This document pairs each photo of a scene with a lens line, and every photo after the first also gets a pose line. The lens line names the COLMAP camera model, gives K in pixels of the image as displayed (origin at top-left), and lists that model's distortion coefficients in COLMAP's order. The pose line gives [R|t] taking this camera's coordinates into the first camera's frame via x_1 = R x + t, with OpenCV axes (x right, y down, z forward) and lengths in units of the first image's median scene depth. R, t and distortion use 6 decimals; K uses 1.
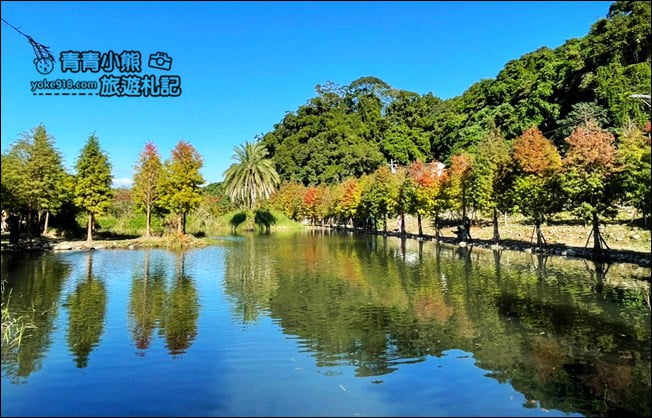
lens RADIAL K [[437.3, 0, 310.1], [0, 437.3, 166.4], [0, 0, 1]] dist [0.004431, -0.021546]
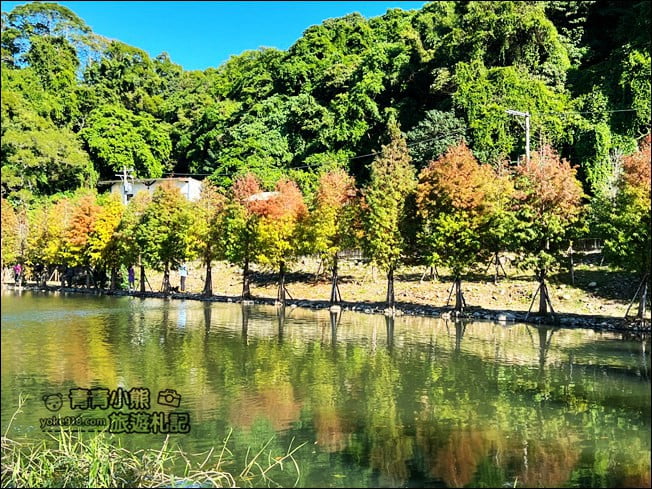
lens RADIAL K [[768.9, 0, 323.0], [0, 768.9, 242.1], [0, 0, 1]] dist [0.078641, 0.000000]
pose [[0.851841, 0.035445, 0.522600, -0.113511], [-0.076221, 0.995476, 0.056724, 0.004906], [-0.518225, -0.088153, 0.850689, 0.010900]]
